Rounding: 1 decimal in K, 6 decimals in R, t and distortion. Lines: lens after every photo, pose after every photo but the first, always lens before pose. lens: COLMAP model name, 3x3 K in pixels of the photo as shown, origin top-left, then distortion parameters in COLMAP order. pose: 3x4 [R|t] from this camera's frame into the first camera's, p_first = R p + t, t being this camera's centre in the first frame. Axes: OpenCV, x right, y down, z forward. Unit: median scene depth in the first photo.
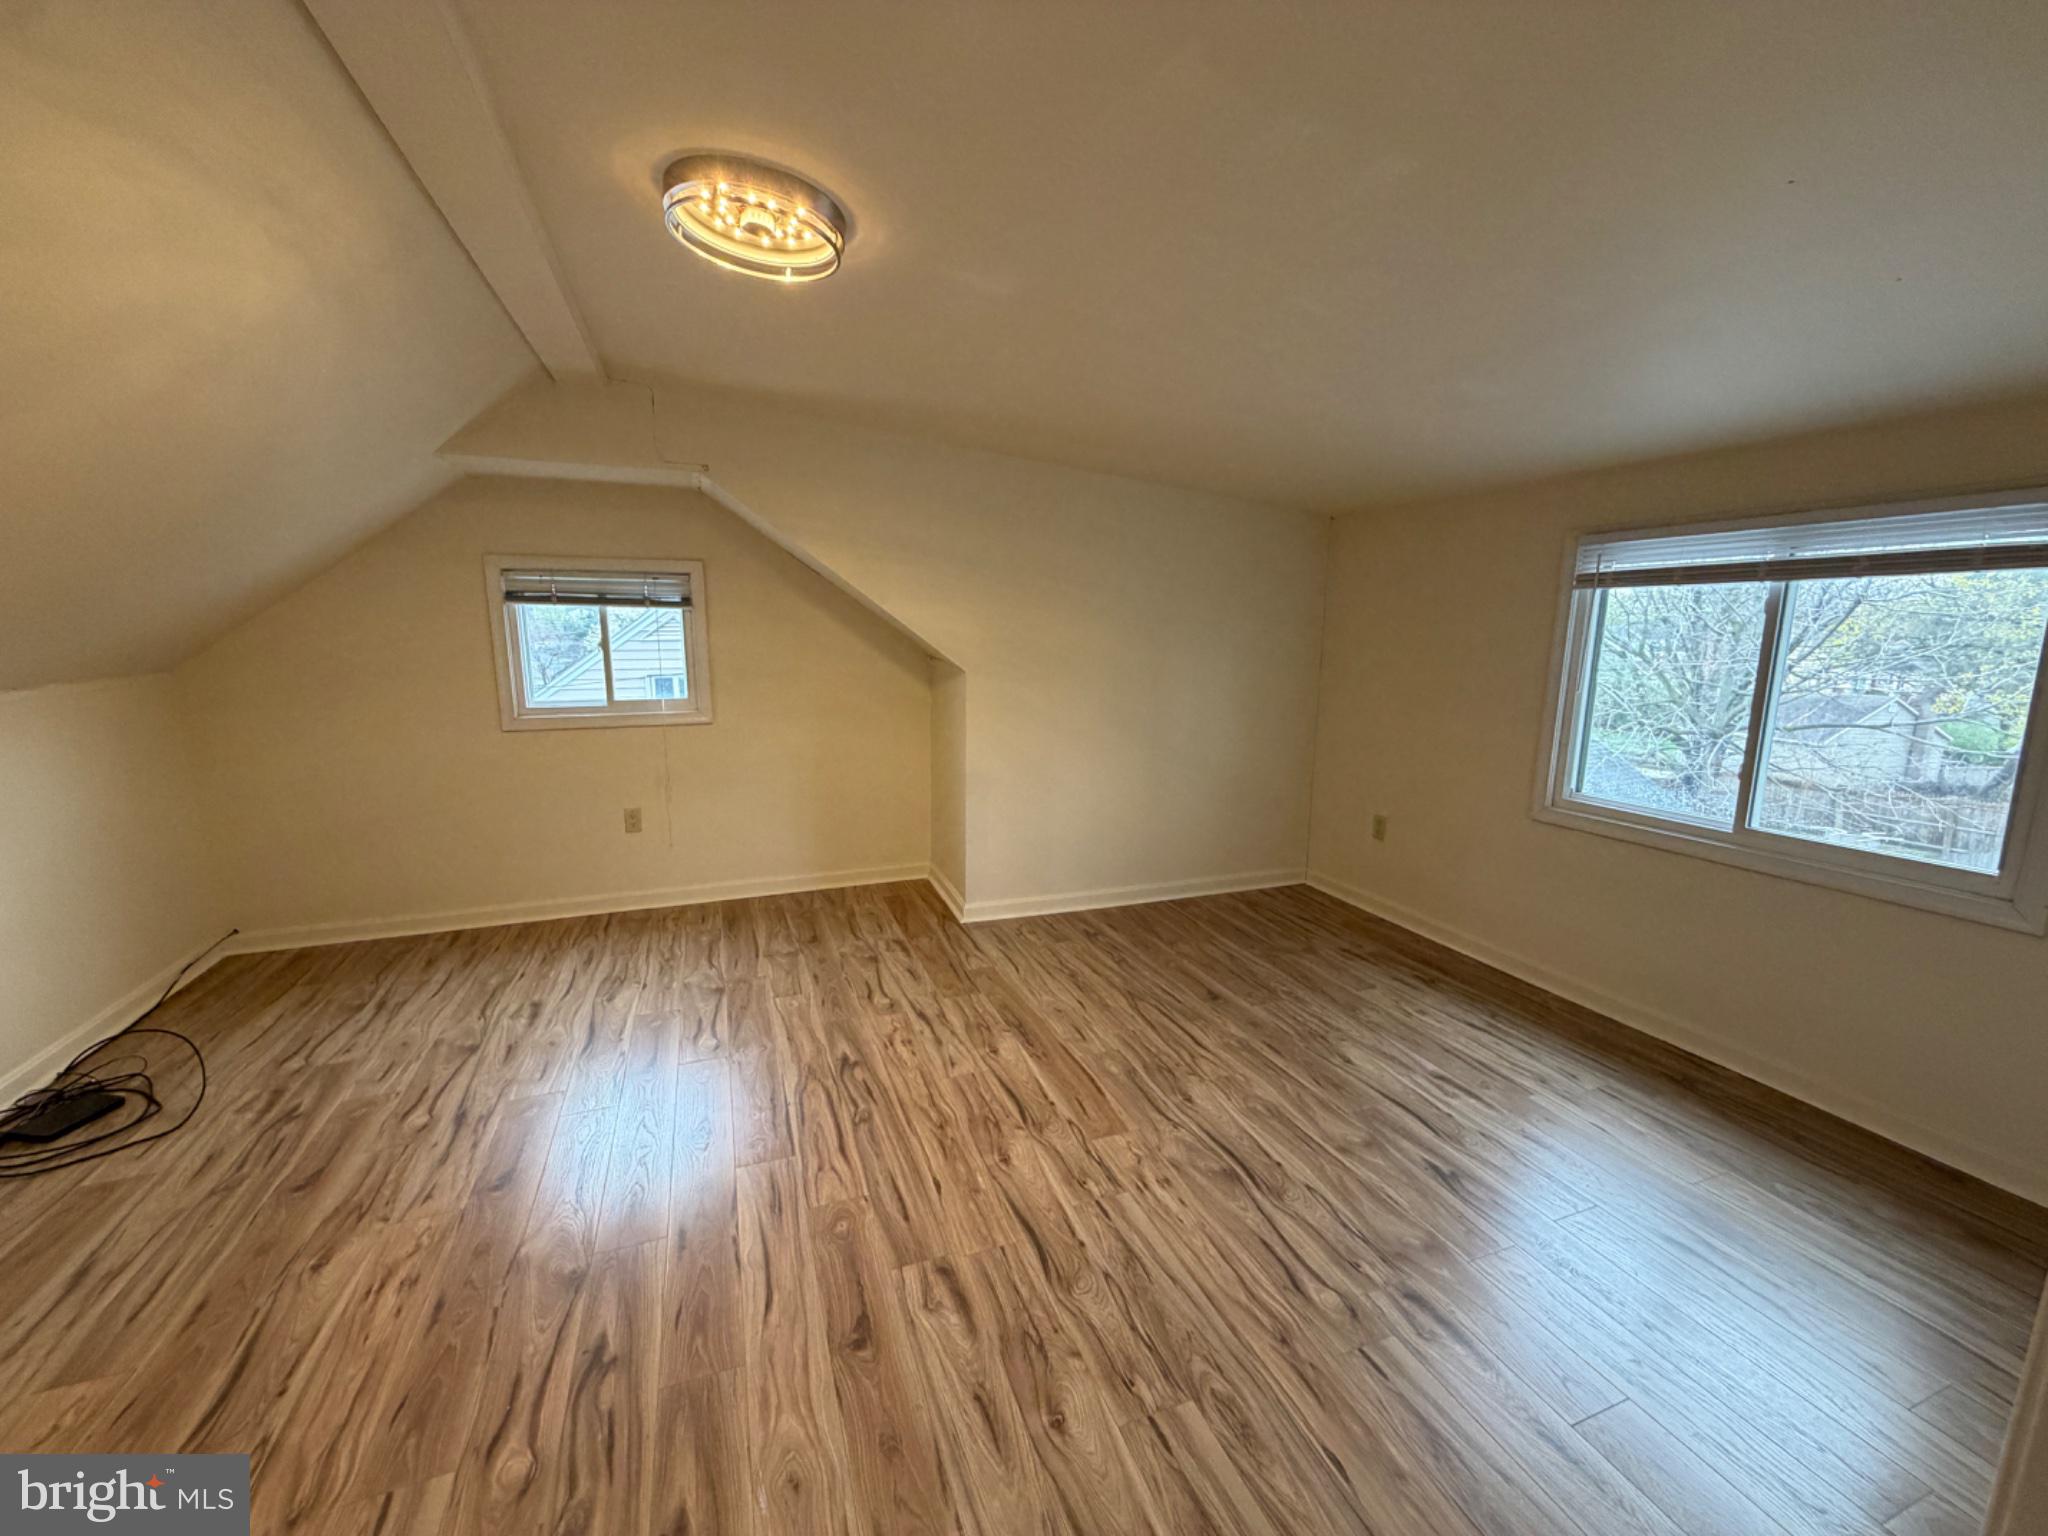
lens RADIAL K [[806.2, 0, 1018.2], [0, 806.2, 768.9], [0, 0, 1]] dist [0.000136, -0.000177]
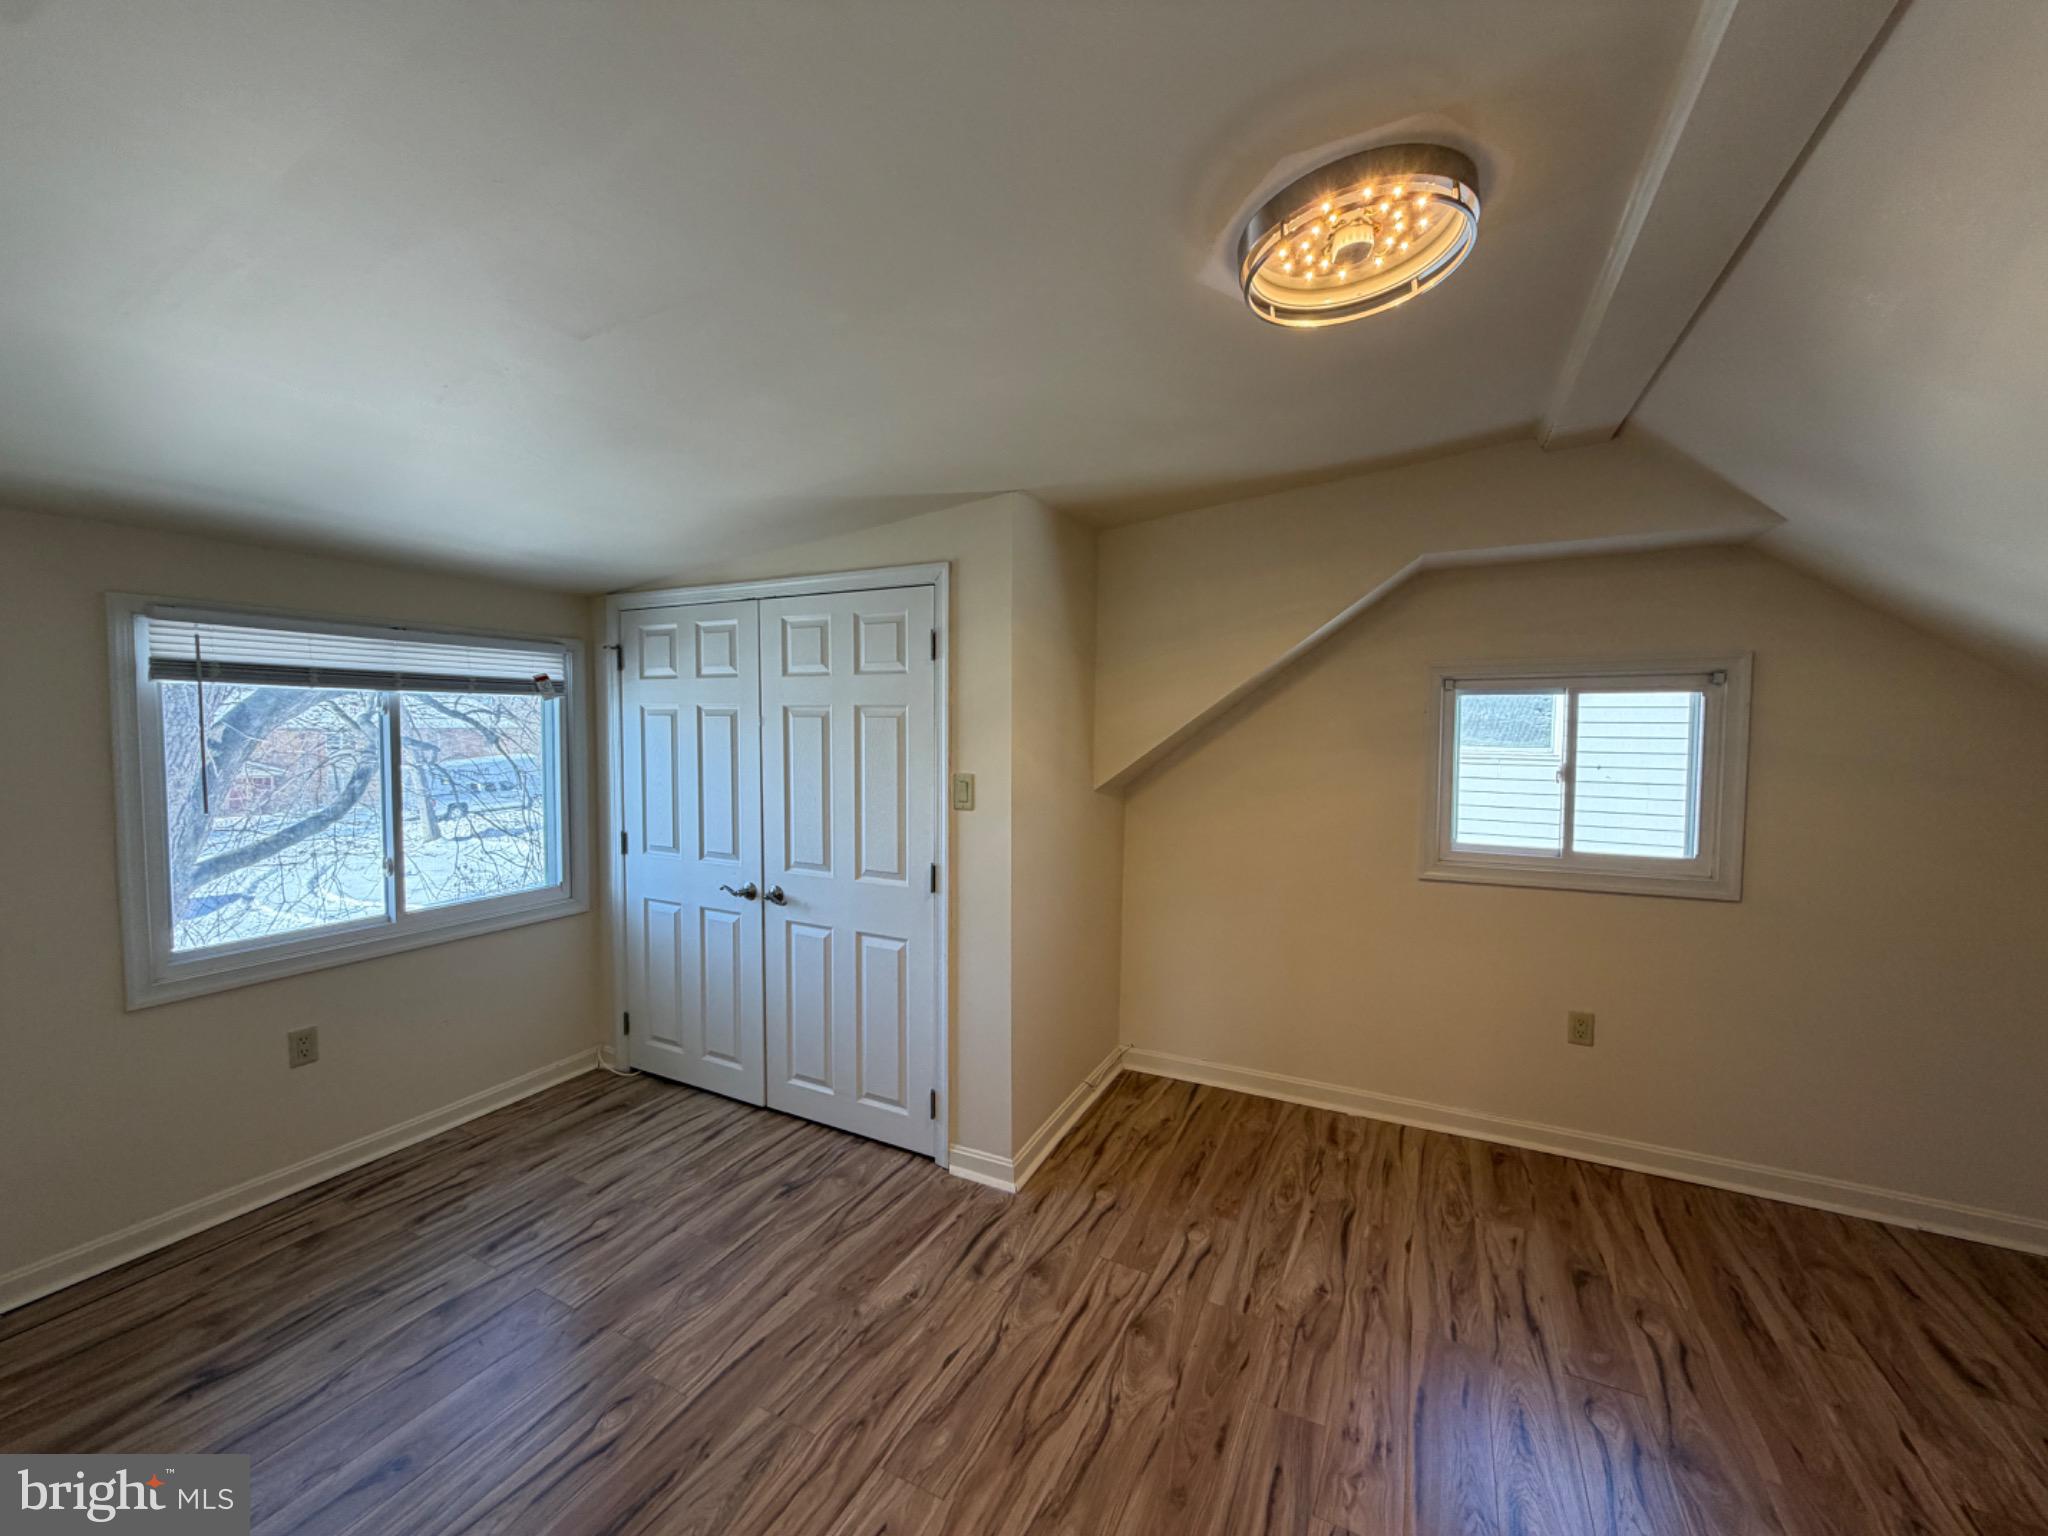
lens RADIAL K [[806.2, 0, 1018.2], [0, 806.2, 768.9], [0, 0, 1]] dist [0.000136, -0.000177]
pose [[-0.678465, -0.039006, 0.733597, -0.536875], [0.124118, 0.978147, 0.166800, -0.255132], [-0.724072, 0.204221, -0.658797, 1.395495]]
